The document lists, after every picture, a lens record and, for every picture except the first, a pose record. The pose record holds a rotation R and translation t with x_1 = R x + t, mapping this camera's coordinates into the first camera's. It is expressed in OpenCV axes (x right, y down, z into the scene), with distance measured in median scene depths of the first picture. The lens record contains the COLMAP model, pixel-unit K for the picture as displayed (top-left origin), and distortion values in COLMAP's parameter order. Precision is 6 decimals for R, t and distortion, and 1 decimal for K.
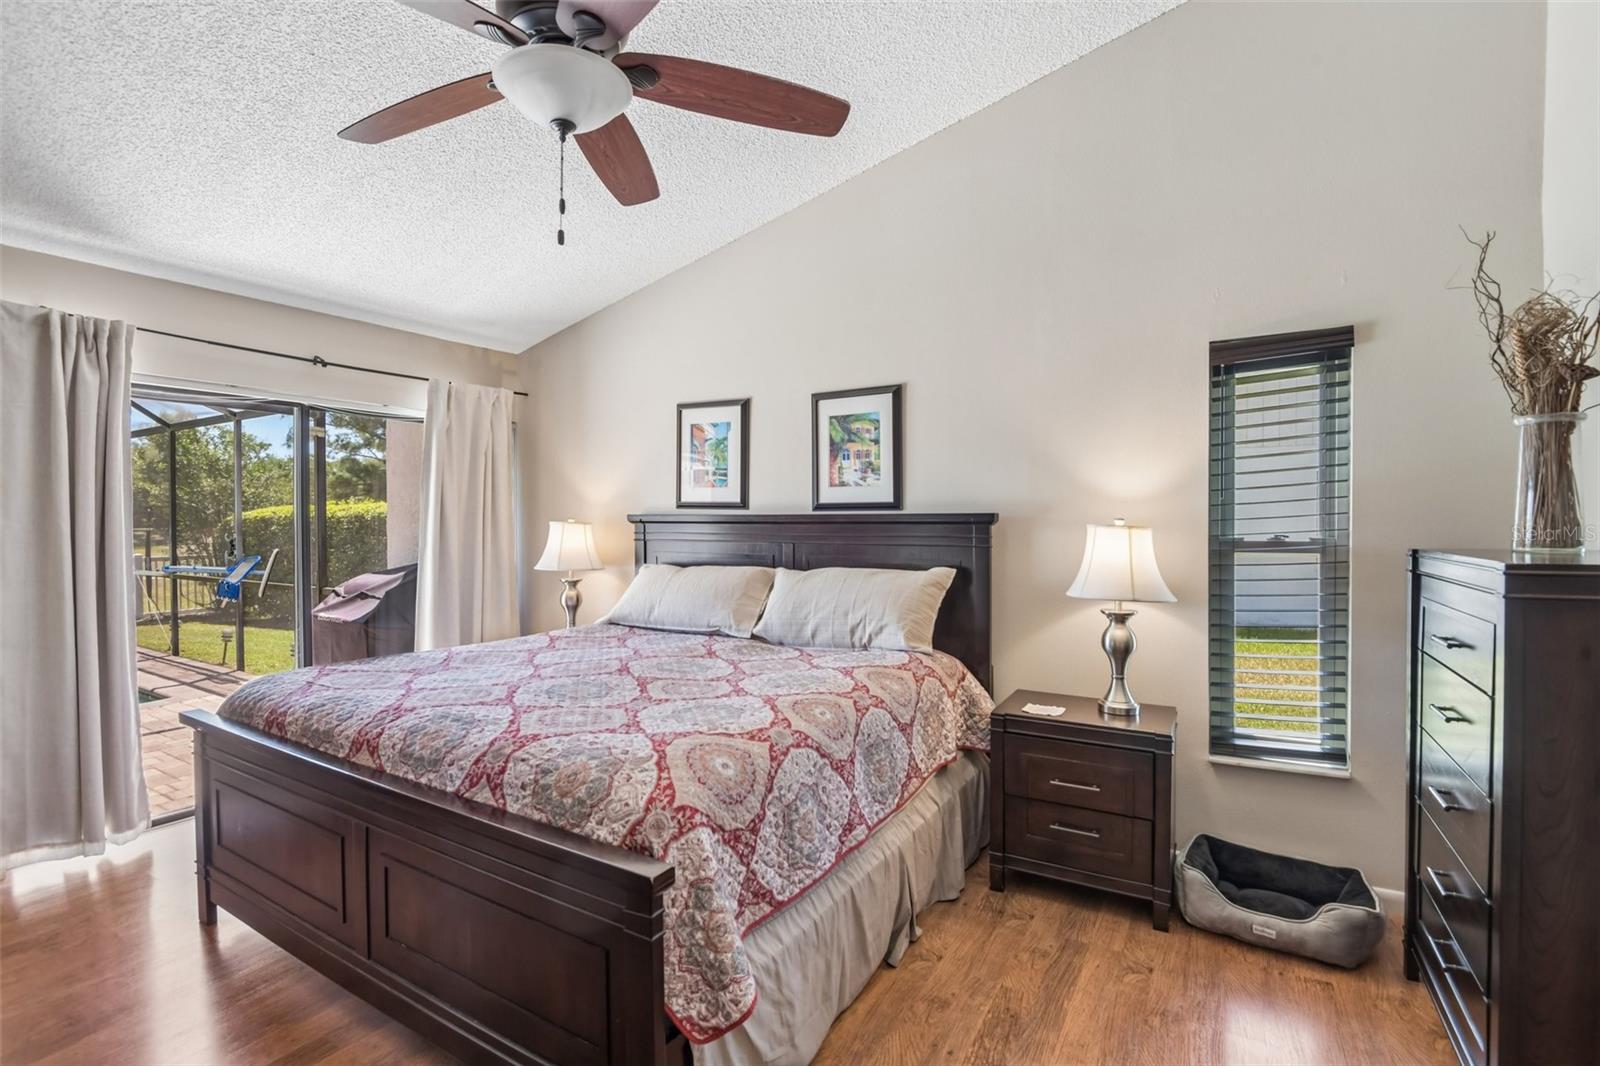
lens RADIAL K [[732.6, 0, 805.9], [0, 732.6, 530.3], [0, 0, 1]] dist [-0.019522, -0.000704]
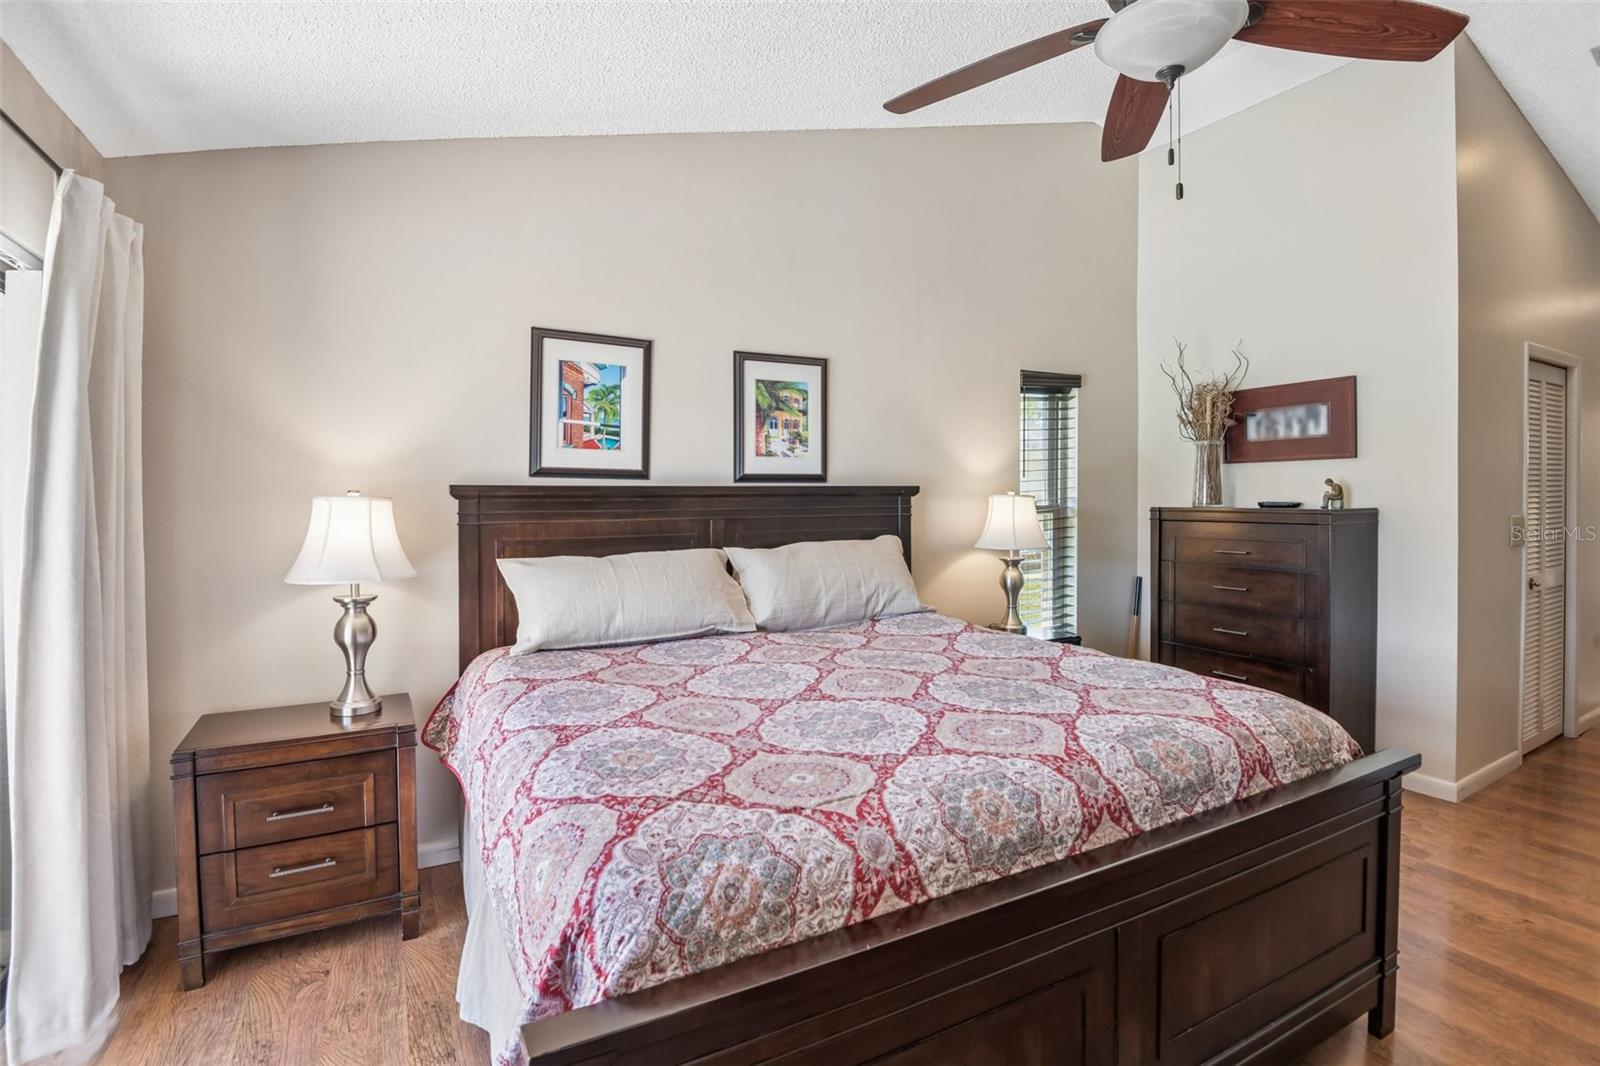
lens RADIAL K [[732.6, 0, 790.0], [0, 732.6, 497.2], [0, 0, 1]] dist [-0.019522, -0.000704]
pose [[0.532449, 0.000039, 0.846462, -0.729098], [0.021076, 0.999689, -0.013303, 0.004792], [-0.846200, 0.024923, 0.532283, 0.486175]]
